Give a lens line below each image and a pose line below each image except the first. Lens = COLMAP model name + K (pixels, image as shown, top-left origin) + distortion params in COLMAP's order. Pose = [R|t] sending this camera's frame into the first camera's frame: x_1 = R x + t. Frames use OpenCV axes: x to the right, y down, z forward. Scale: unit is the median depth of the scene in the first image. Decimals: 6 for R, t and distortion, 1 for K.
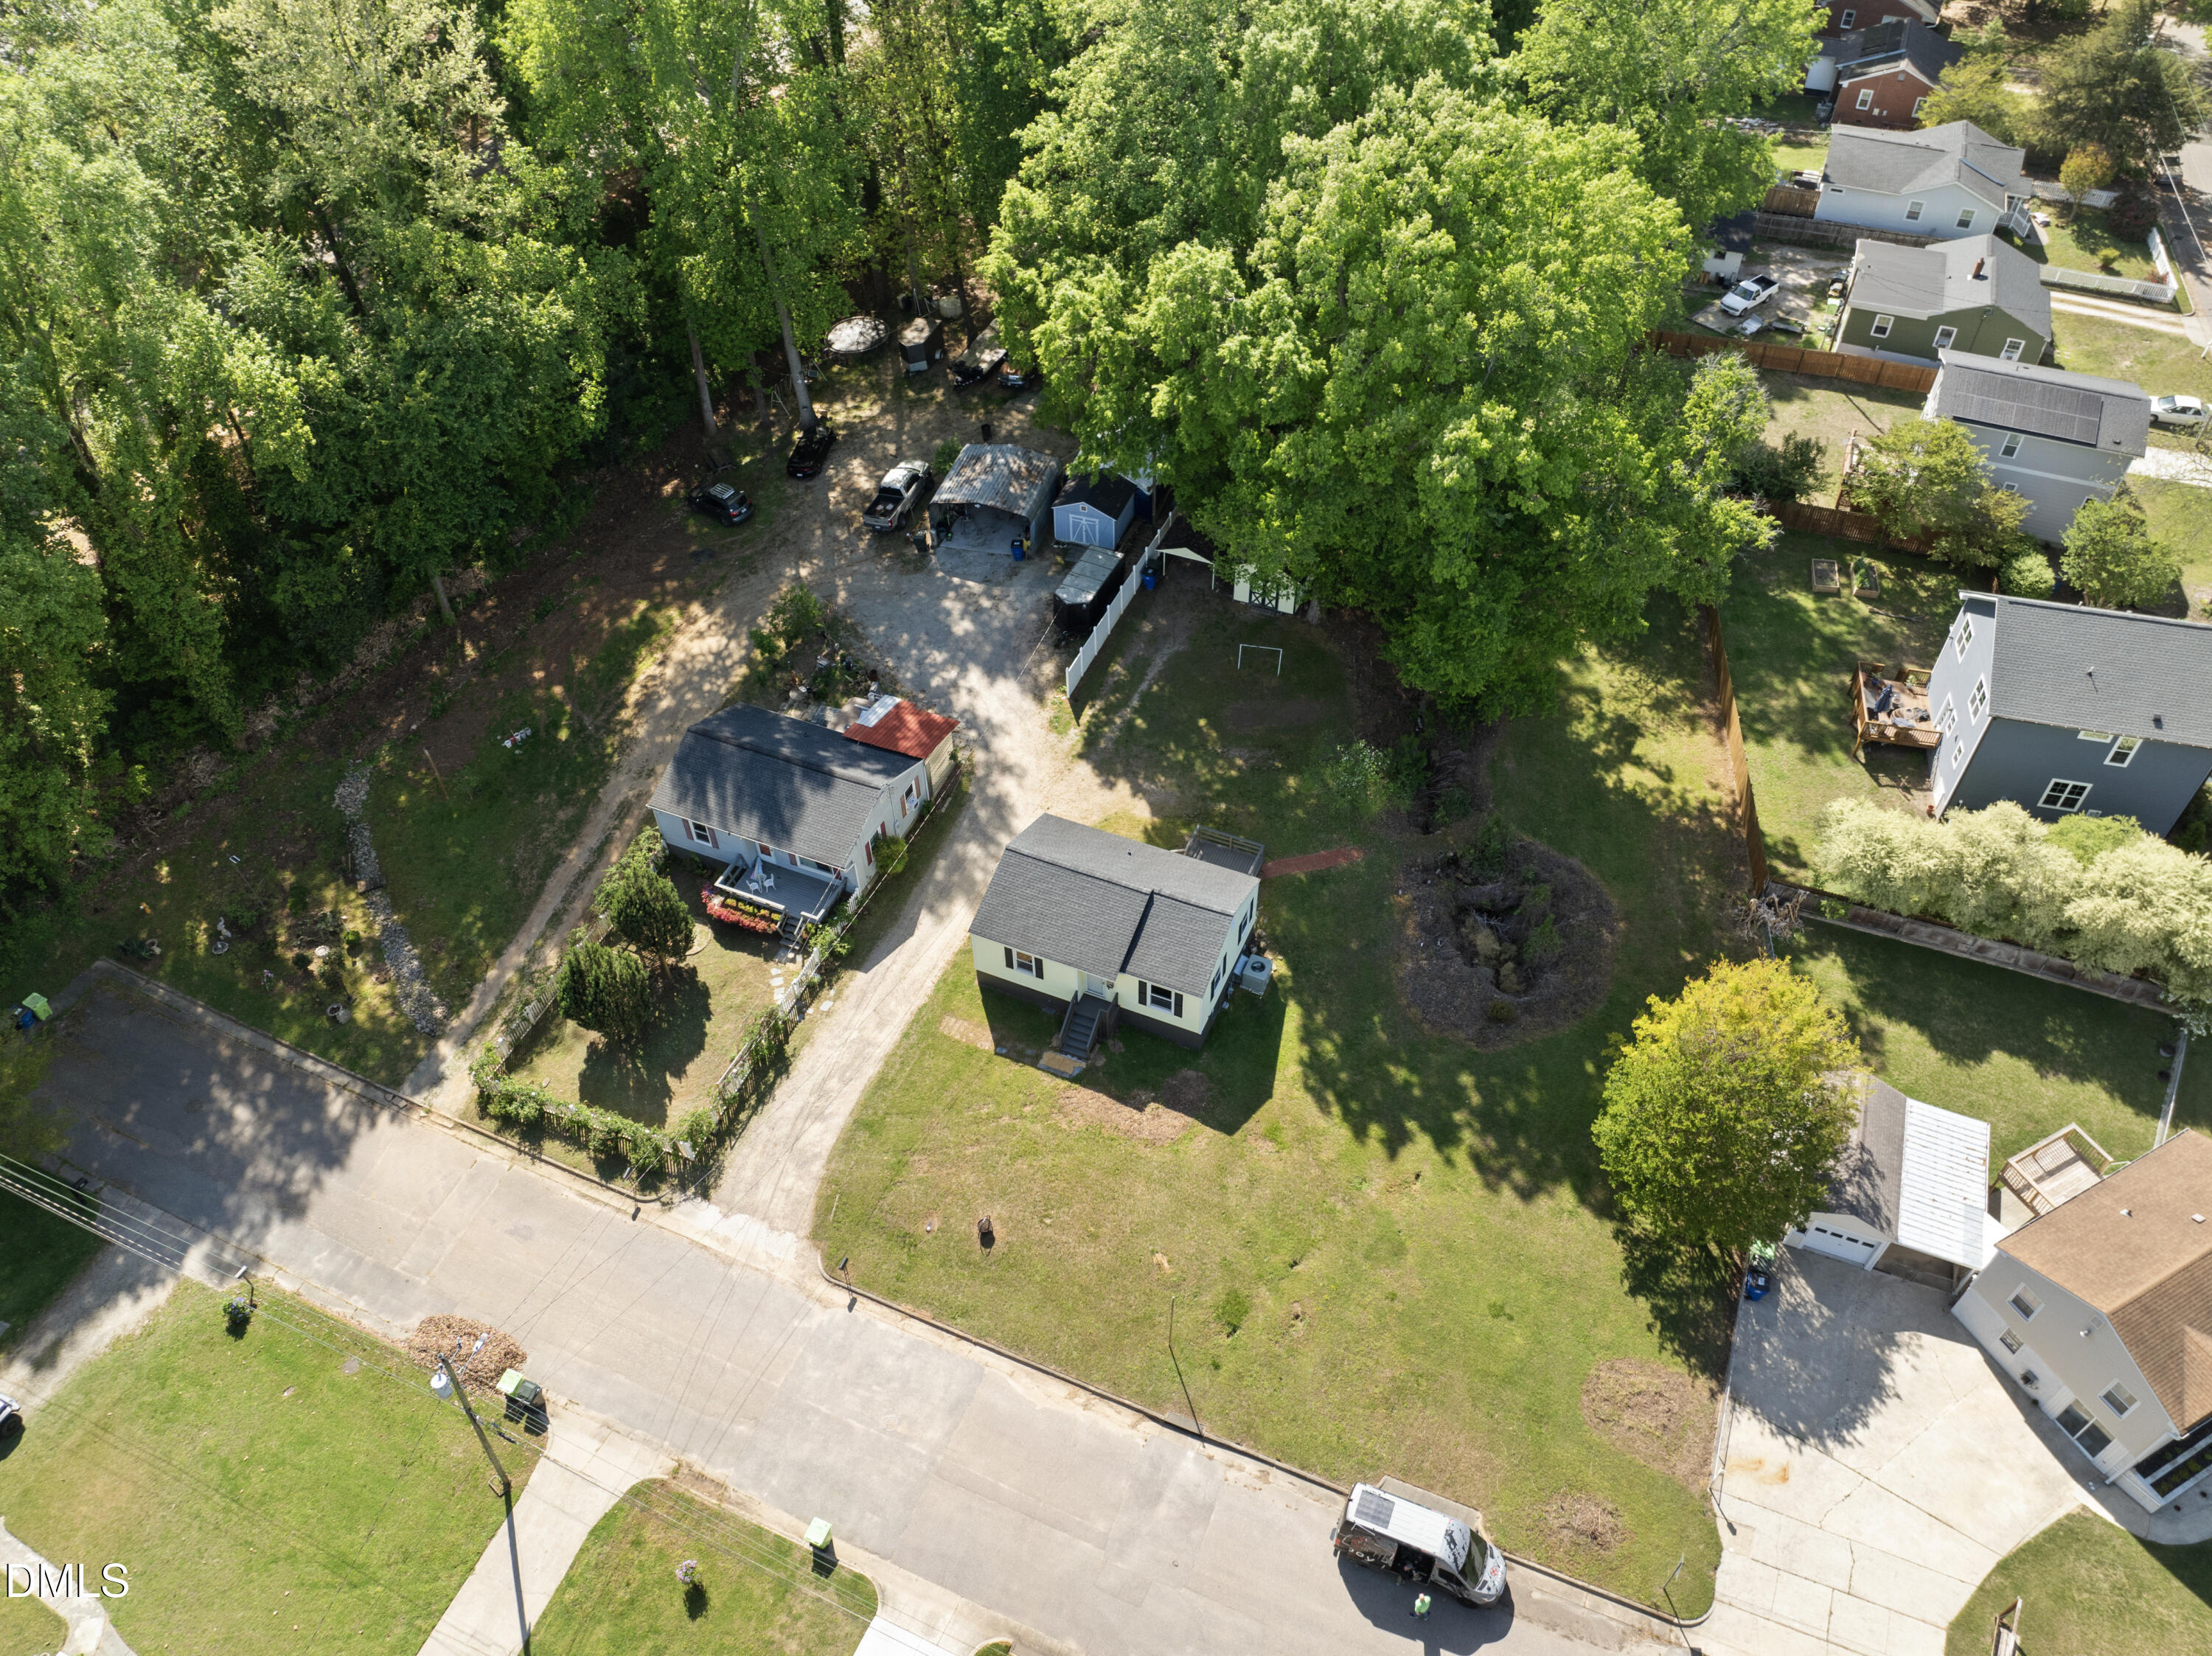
lens RADIAL K [[1568.4, 0, 1106.0], [0, 1568.4, 828.0], [0, 0, 1]] dist [-0.031795, -0.003660]
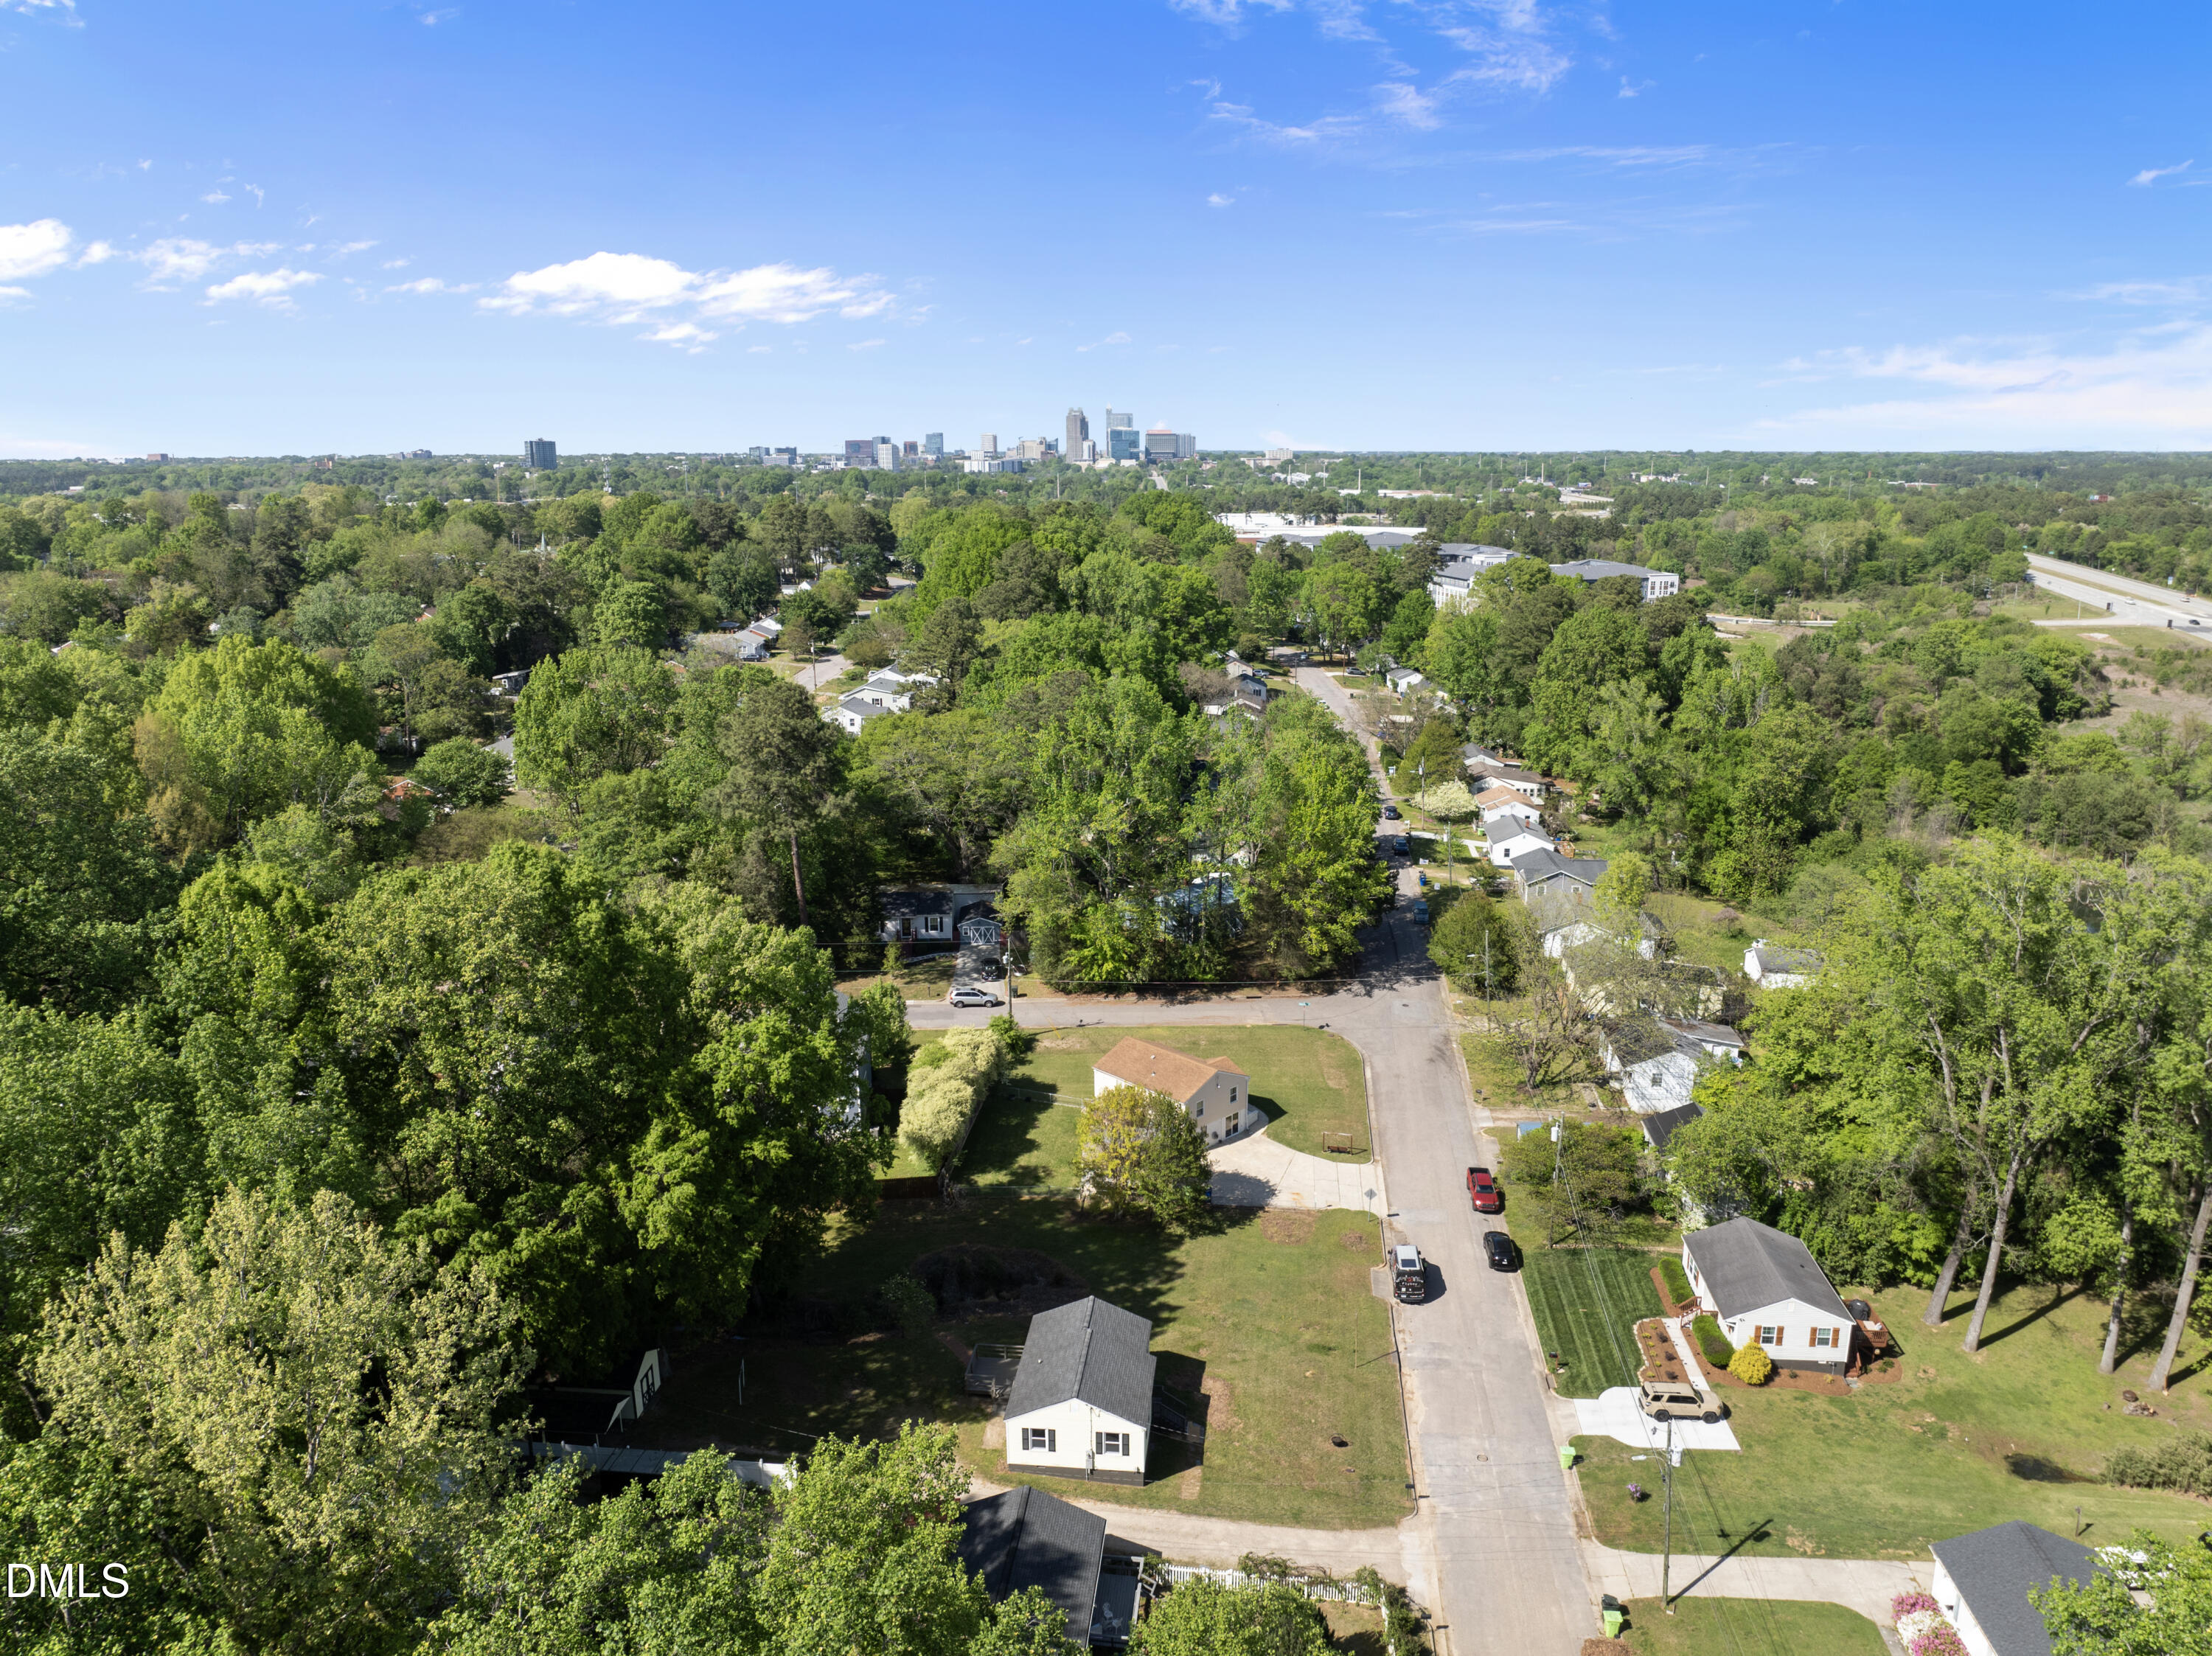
lens RADIAL K [[1552.1, 0, 1103.9], [0, 1552.1, 821.8], [0, 0, 1]] dist [-0.036526, -0.005948]
pose [[-0.295014, -0.210923, 0.931922, -1.124675], [0.689384, 0.628351, 0.360451, -0.706875], [-0.661602, 0.748790, -0.039966, 0.709868]]
